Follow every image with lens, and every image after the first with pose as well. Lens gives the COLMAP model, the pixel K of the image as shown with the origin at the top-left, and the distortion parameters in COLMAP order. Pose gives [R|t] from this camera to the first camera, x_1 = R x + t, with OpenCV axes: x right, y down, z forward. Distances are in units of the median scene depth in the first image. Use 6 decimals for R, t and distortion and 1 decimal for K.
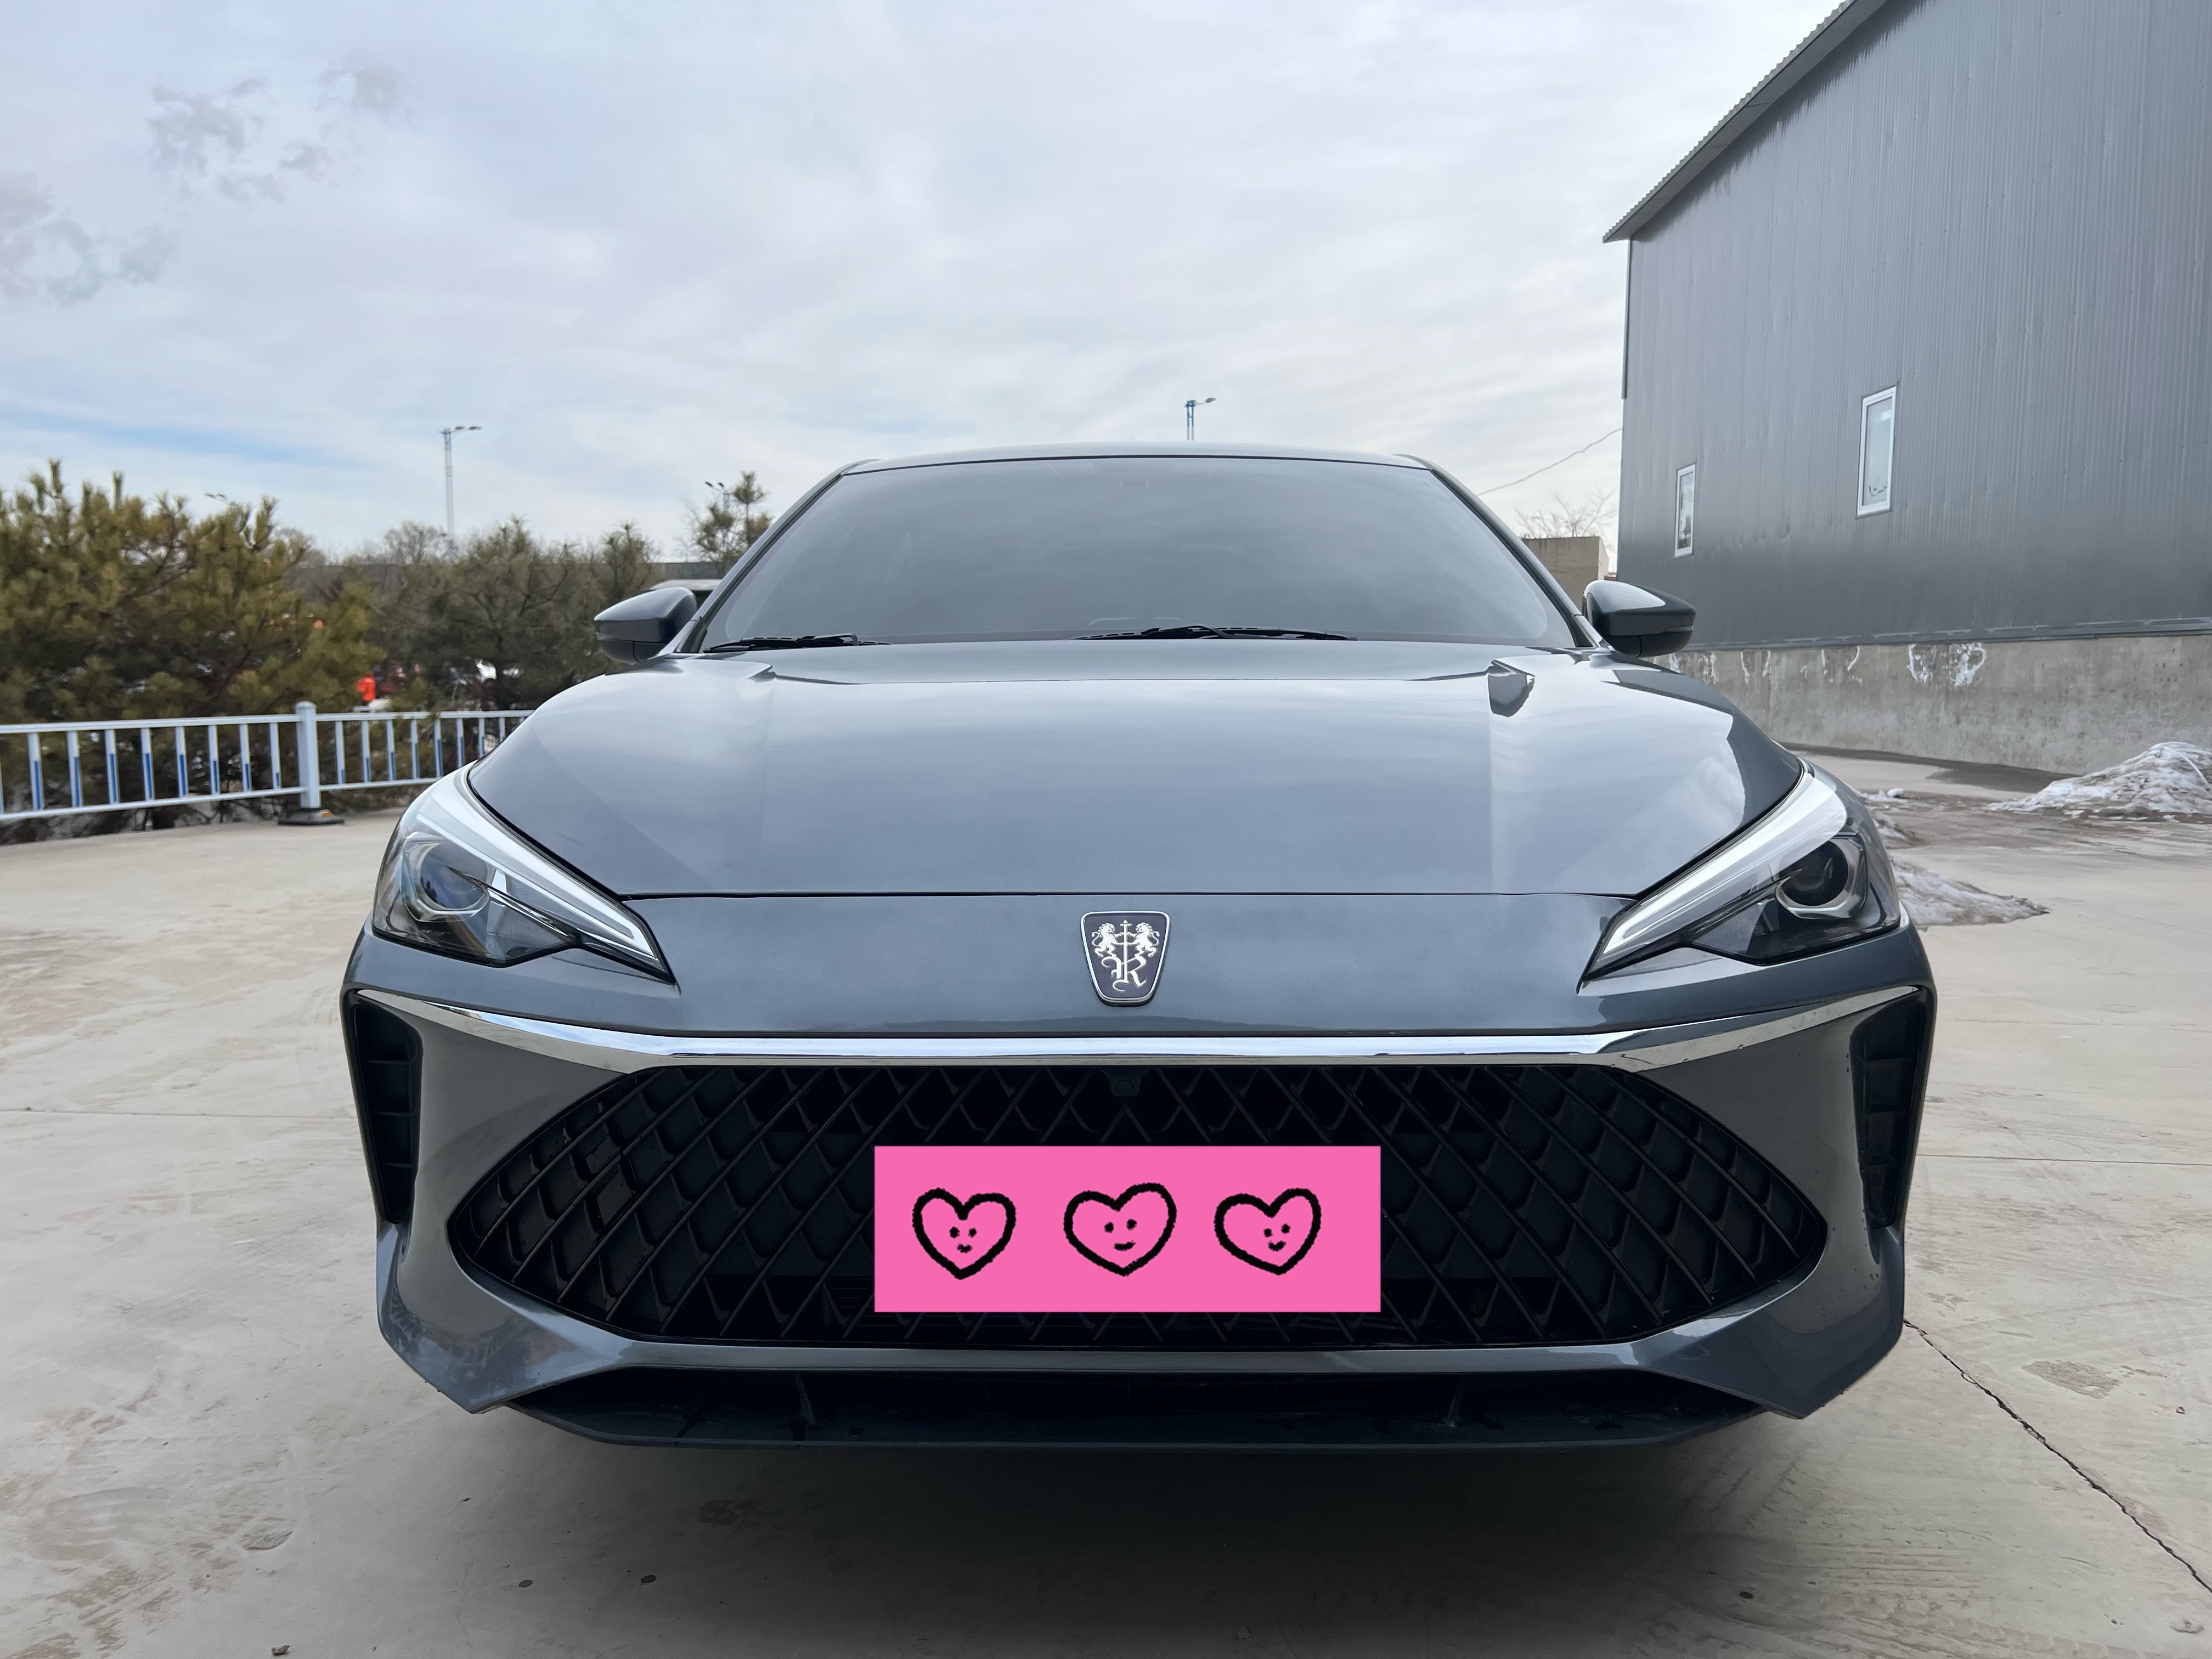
lens RADIAL K [[1677.5, 0, 1095.0], [0, 1677.5, 828.6], [0, 0, 1]] dist [0.028748, 0.001877]
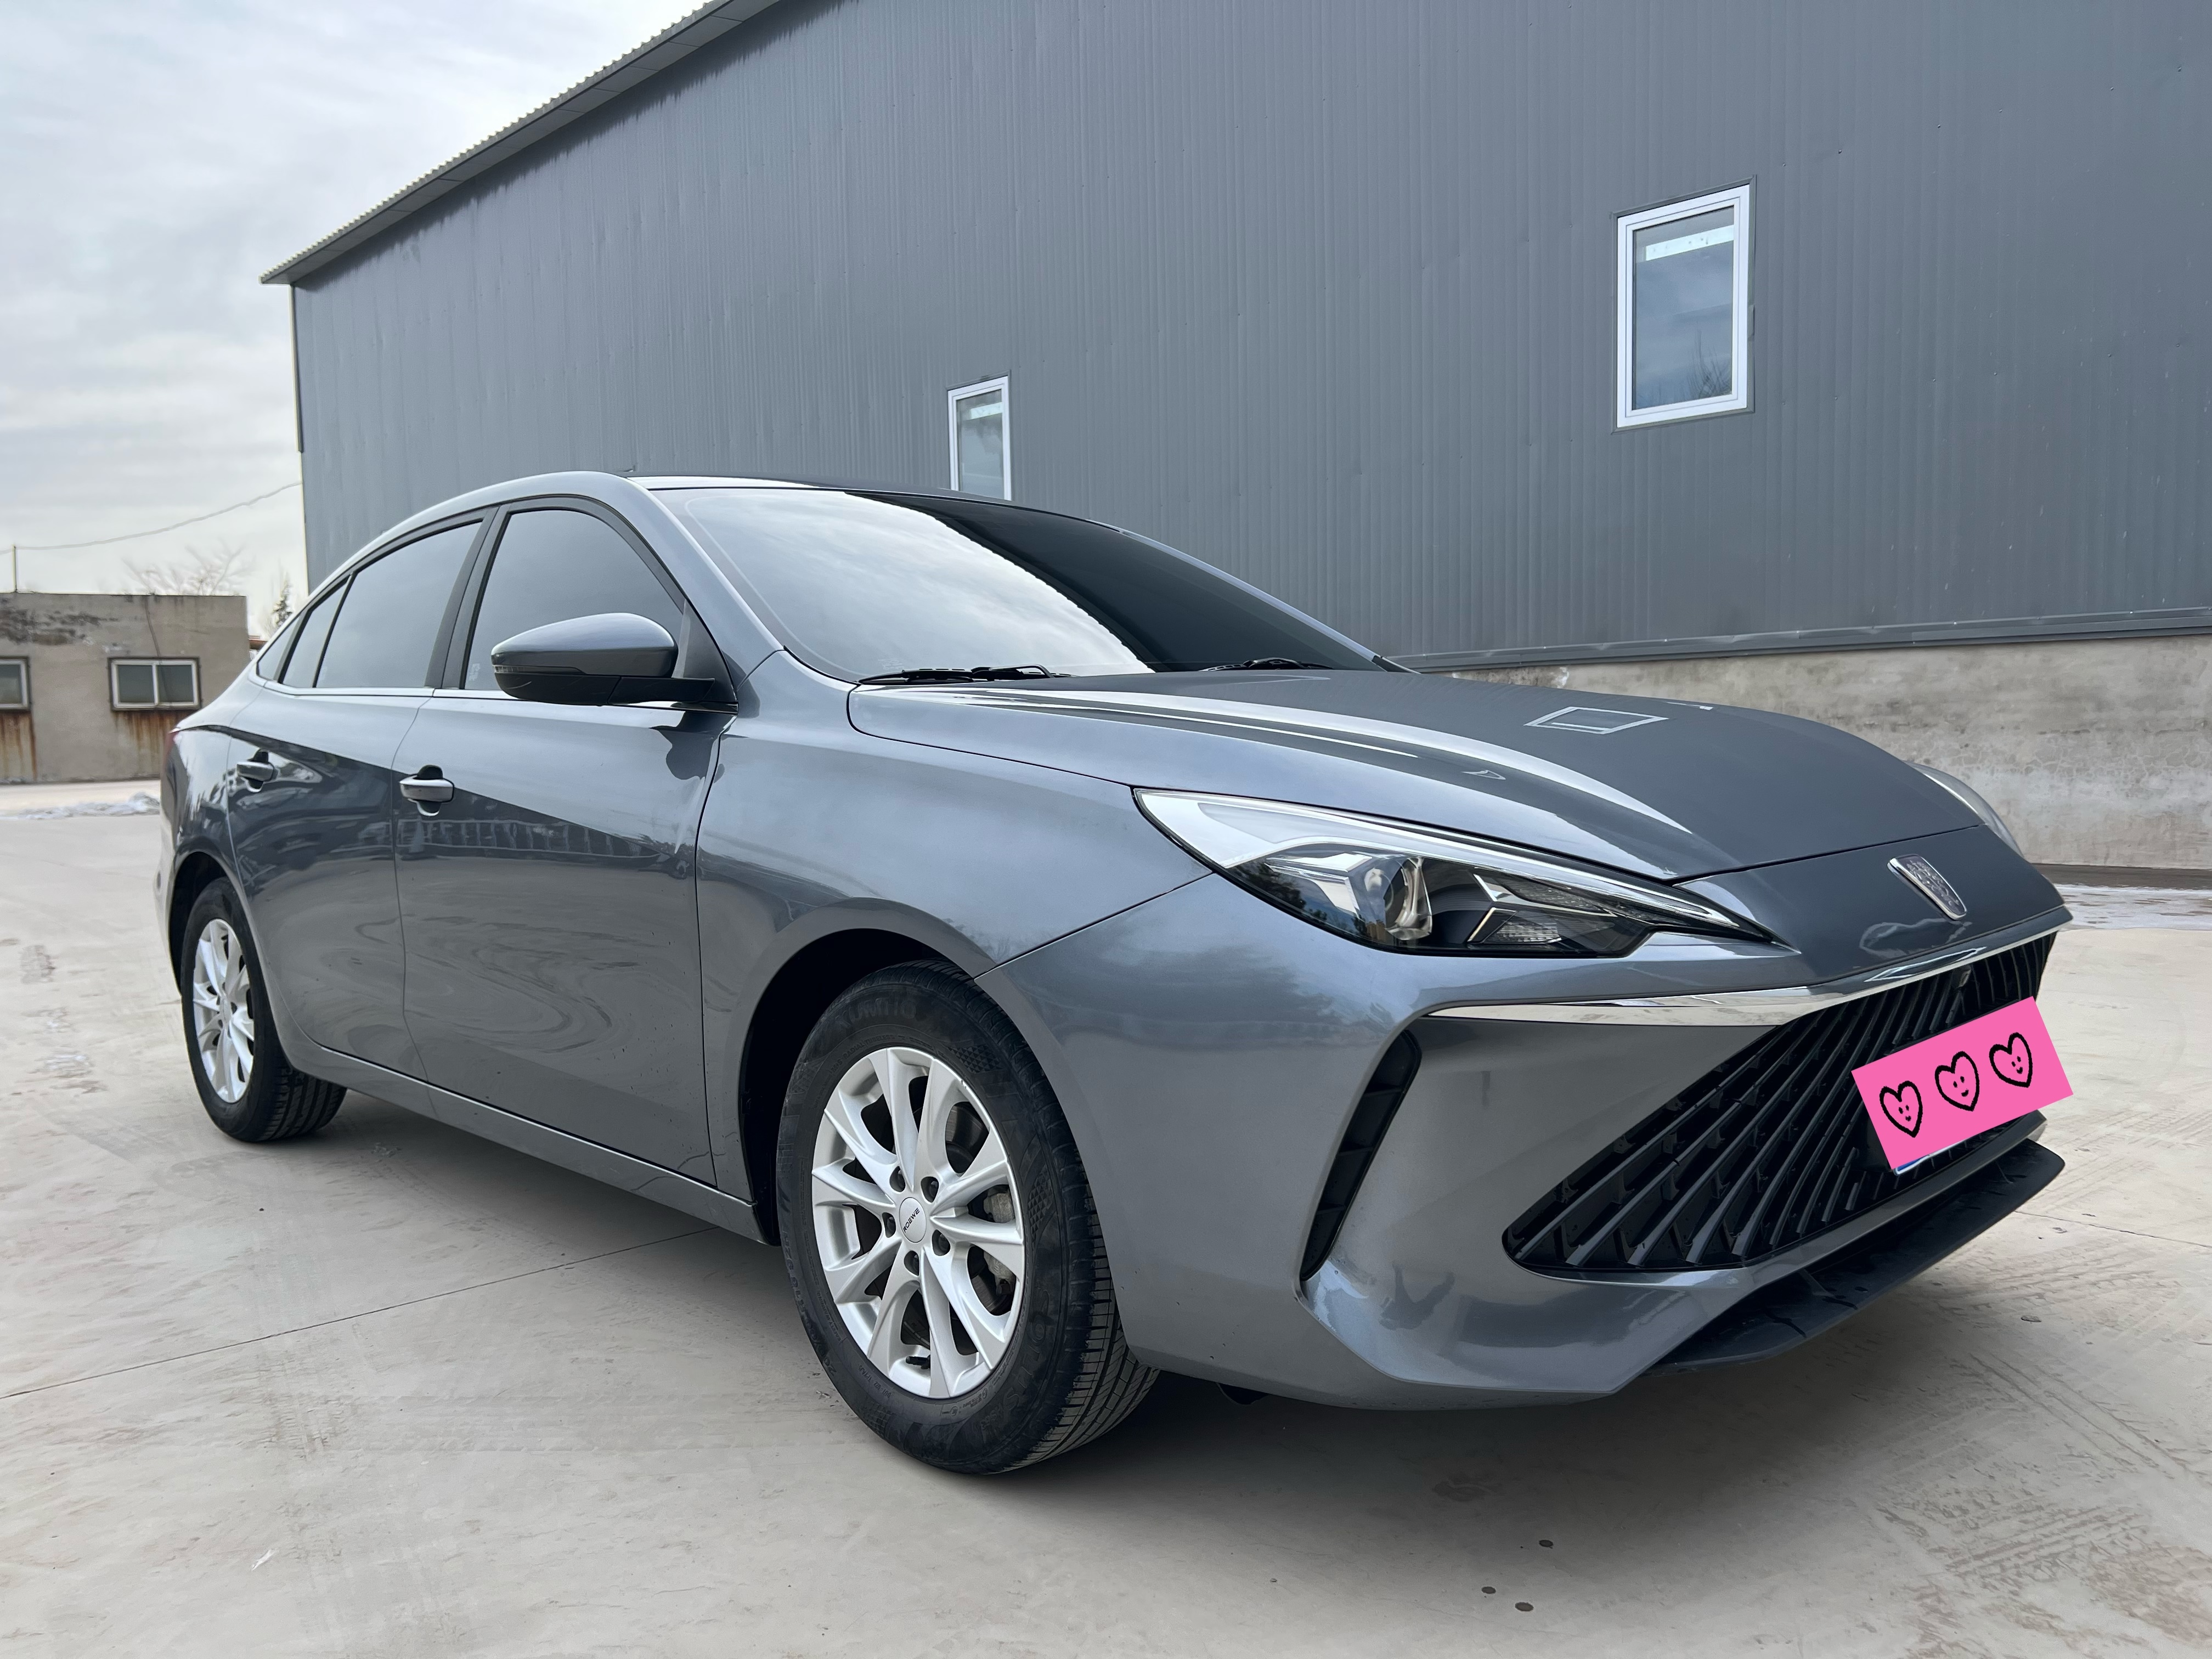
lens RADIAL K [[1677.5, 0, 1095.0], [0, 1677.5, 828.6], [0, 0, 1]] dist [0.028748, 0.001877]
pose [[0.696641, -0.062565, 0.714686, -0.713313], [0.089949, 0.995946, -0.000491, -0.015417], [-0.711759, 0.064627, 0.699445, 0.260523]]
